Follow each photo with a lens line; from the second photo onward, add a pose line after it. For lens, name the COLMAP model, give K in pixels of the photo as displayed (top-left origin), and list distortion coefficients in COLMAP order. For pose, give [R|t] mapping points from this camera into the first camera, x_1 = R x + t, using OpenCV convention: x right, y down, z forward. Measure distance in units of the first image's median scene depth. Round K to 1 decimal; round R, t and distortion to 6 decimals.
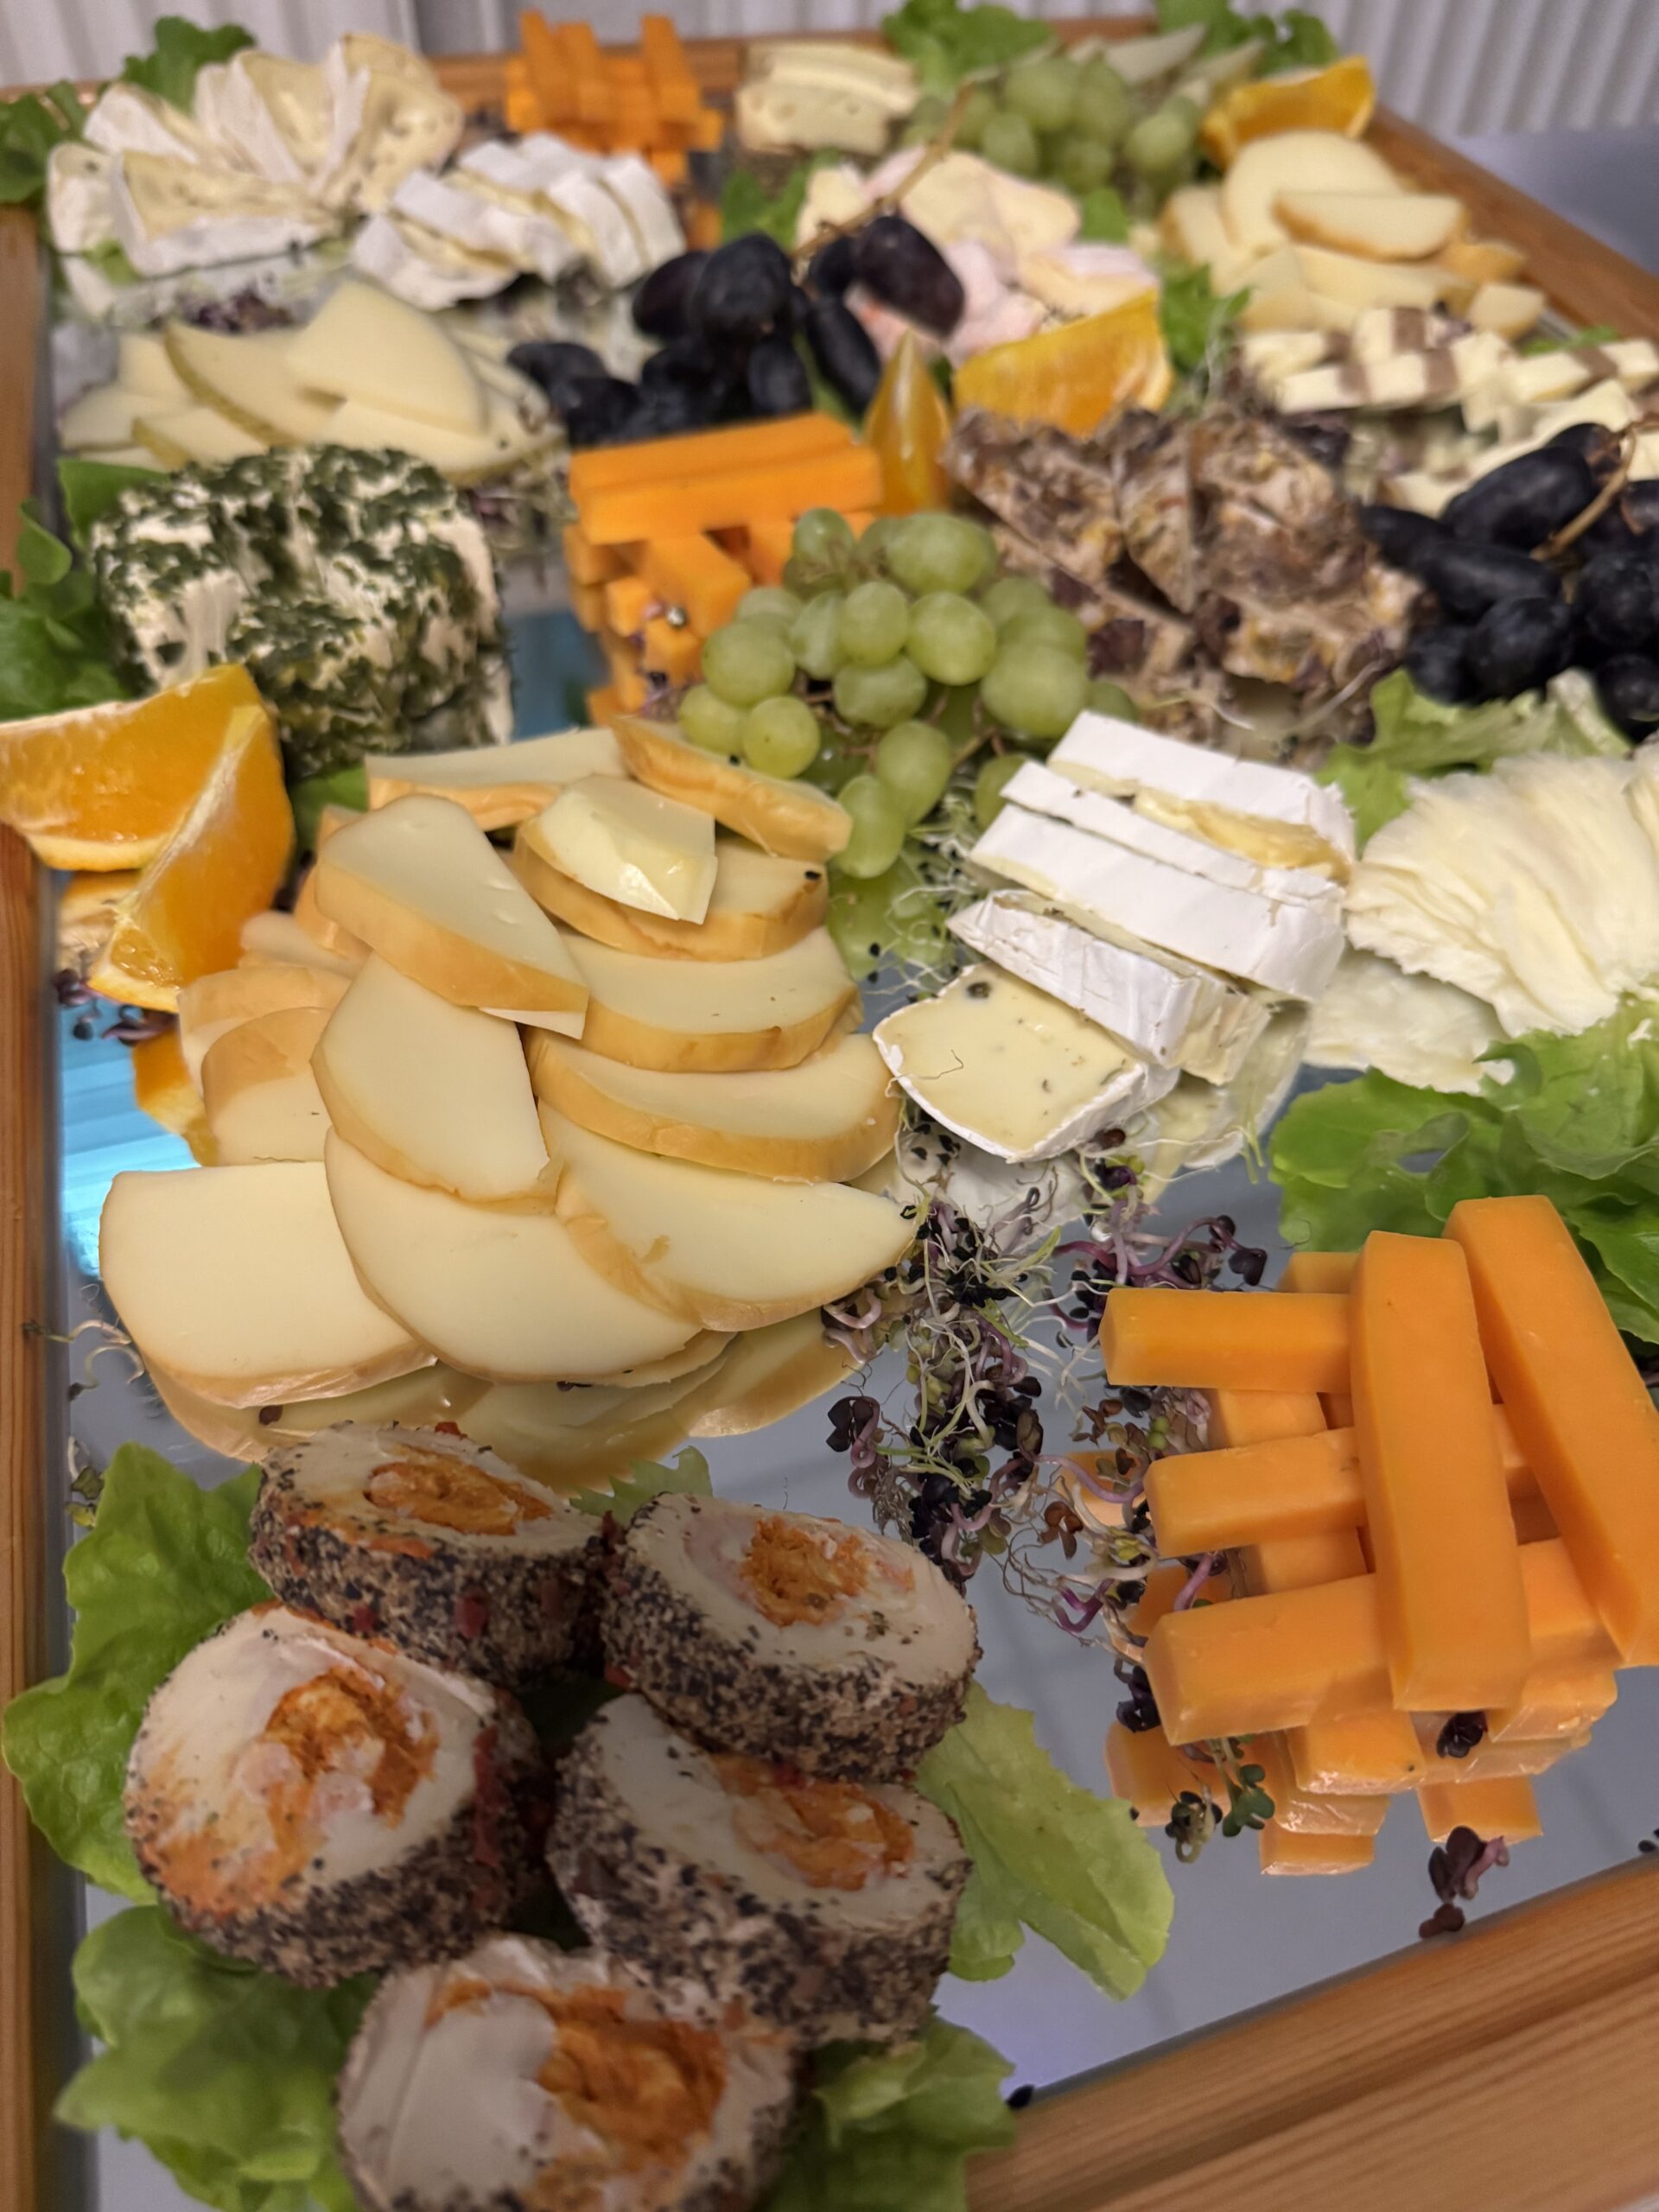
lens RADIAL K [[1561.0, 0, 839.9], [0, 1561.0, 1118.1], [0, 0, 1]] dist [0.047269, -0.076814]
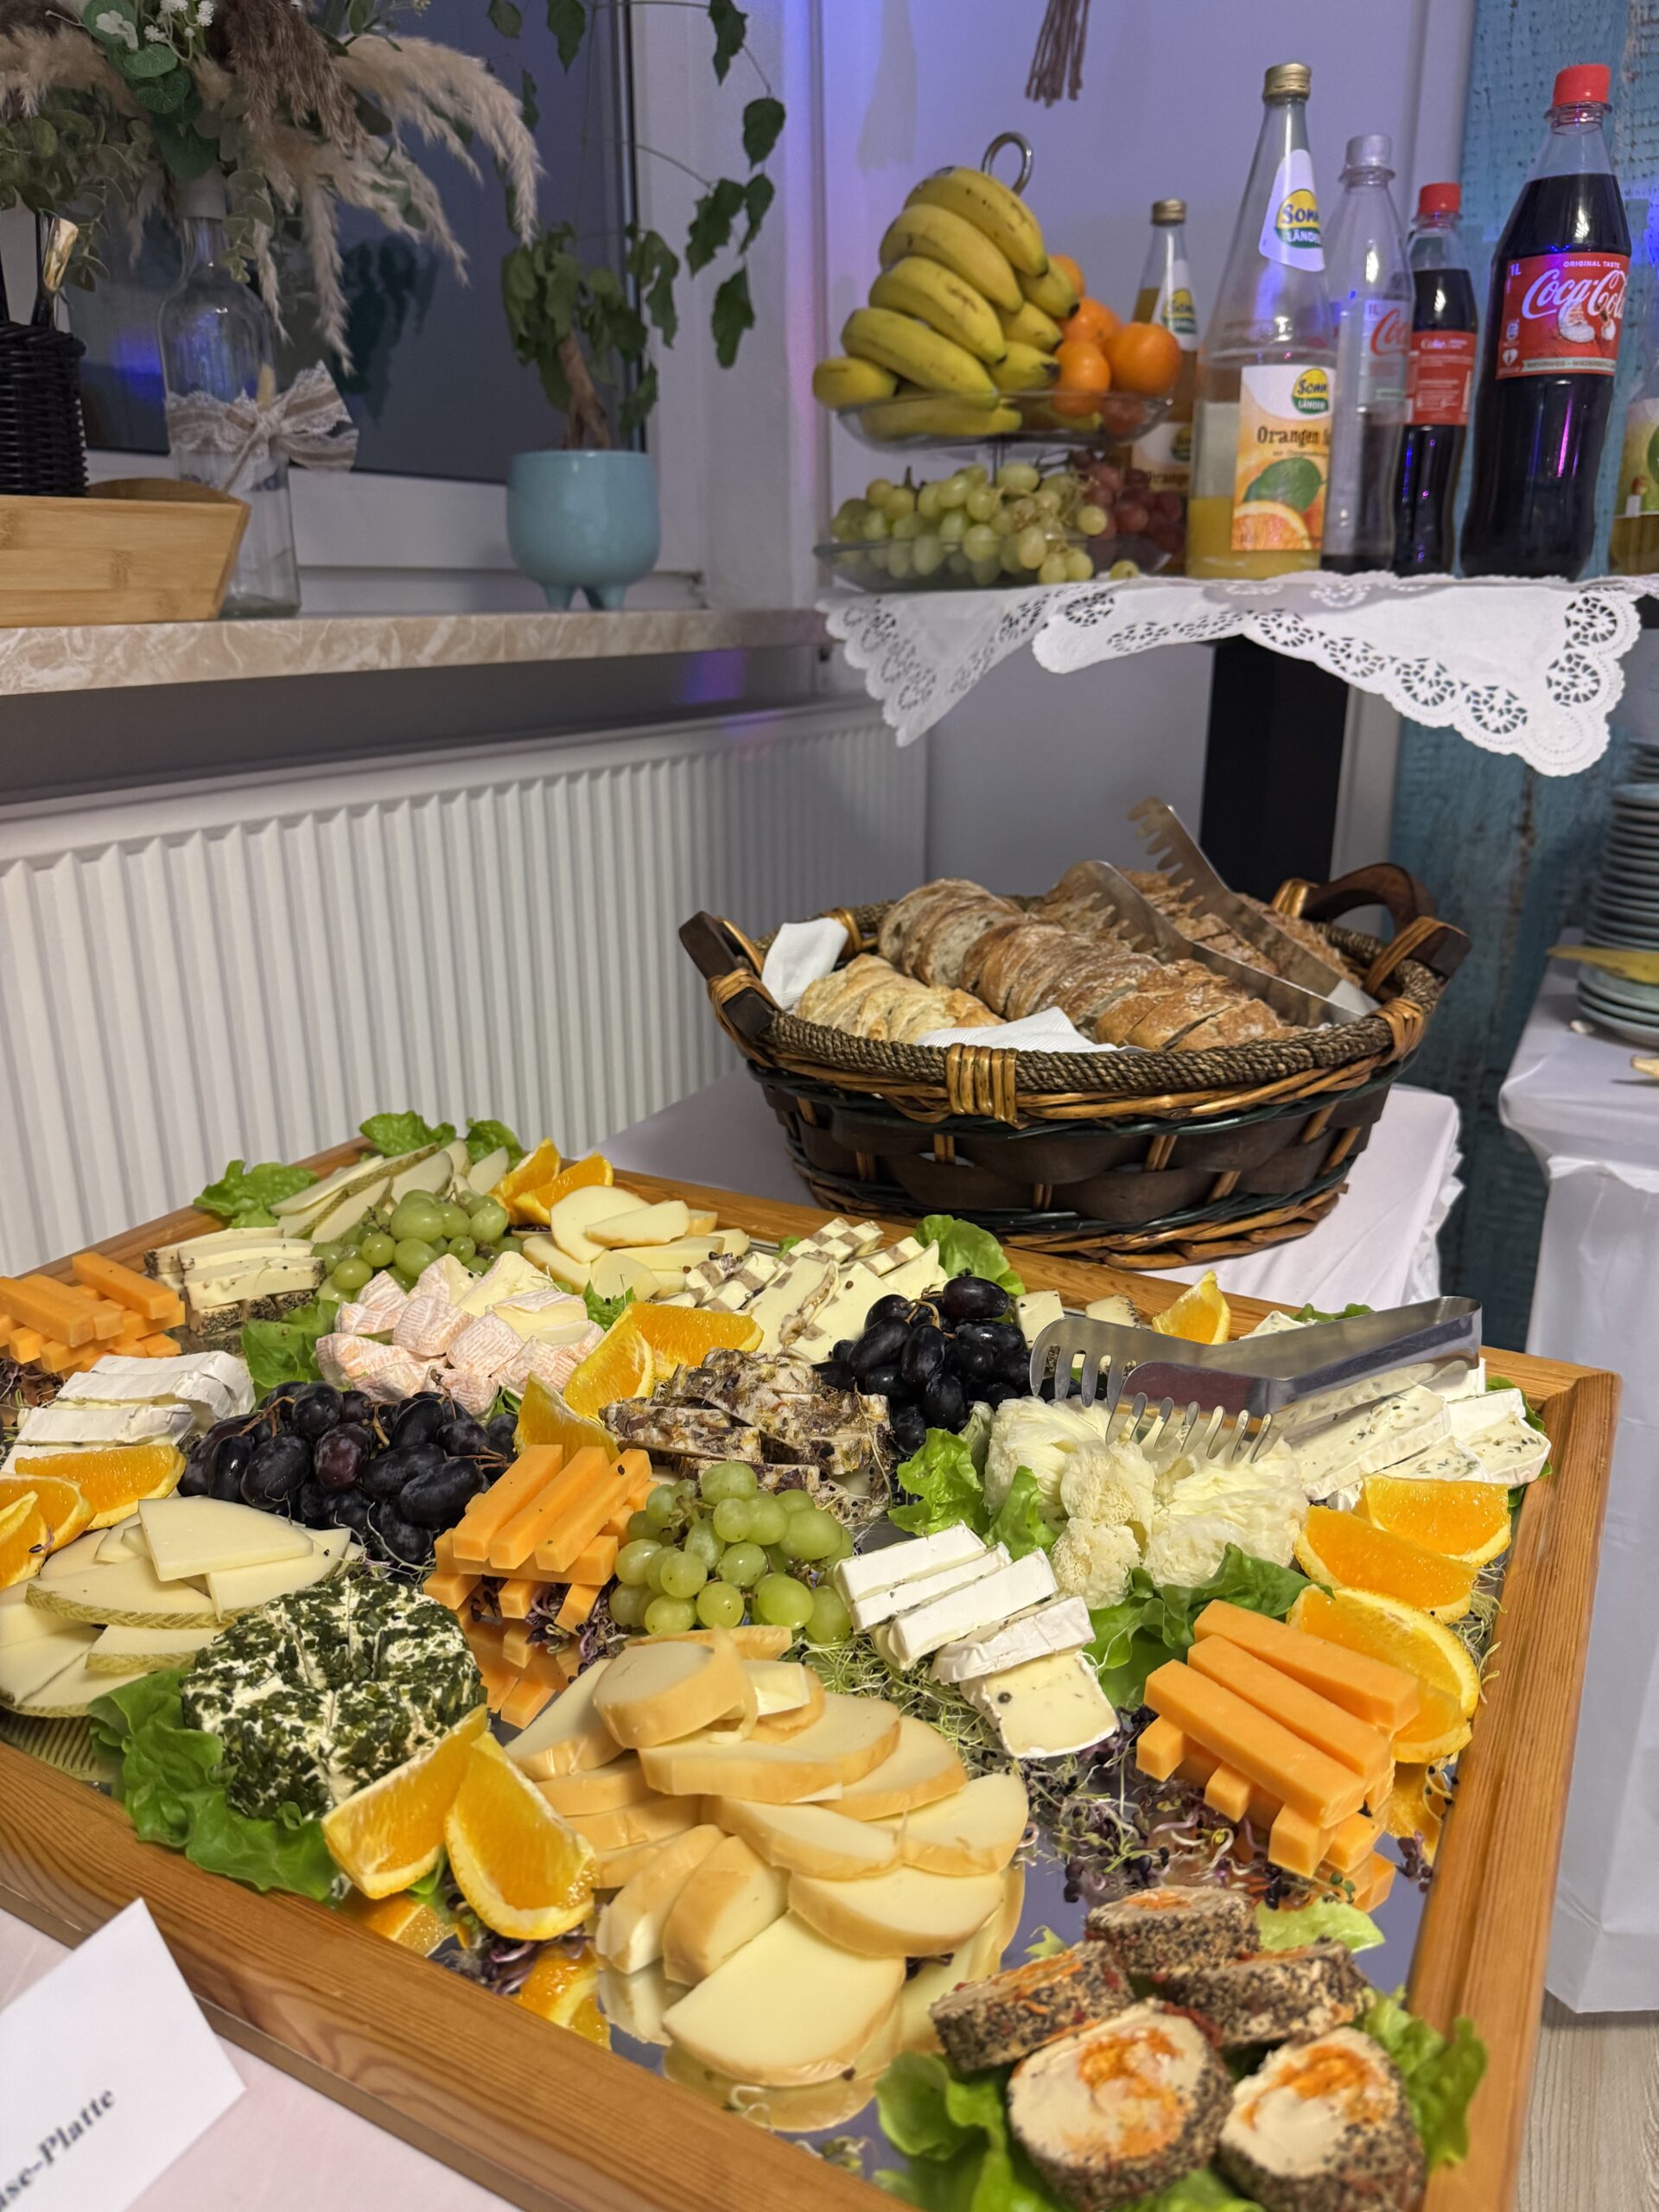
lens RADIAL K [[1561.0, 0, 827.5], [0, 1561.0, 1114.3], [0, 0, 1]] dist [0.047269, -0.076814]
pose [[0.724882, -0.250063, 0.641883, -0.820408], [0.535406, 0.790821, -0.296551, -0.090953], [-0.433459, 0.558633, 0.707137, -0.495877]]
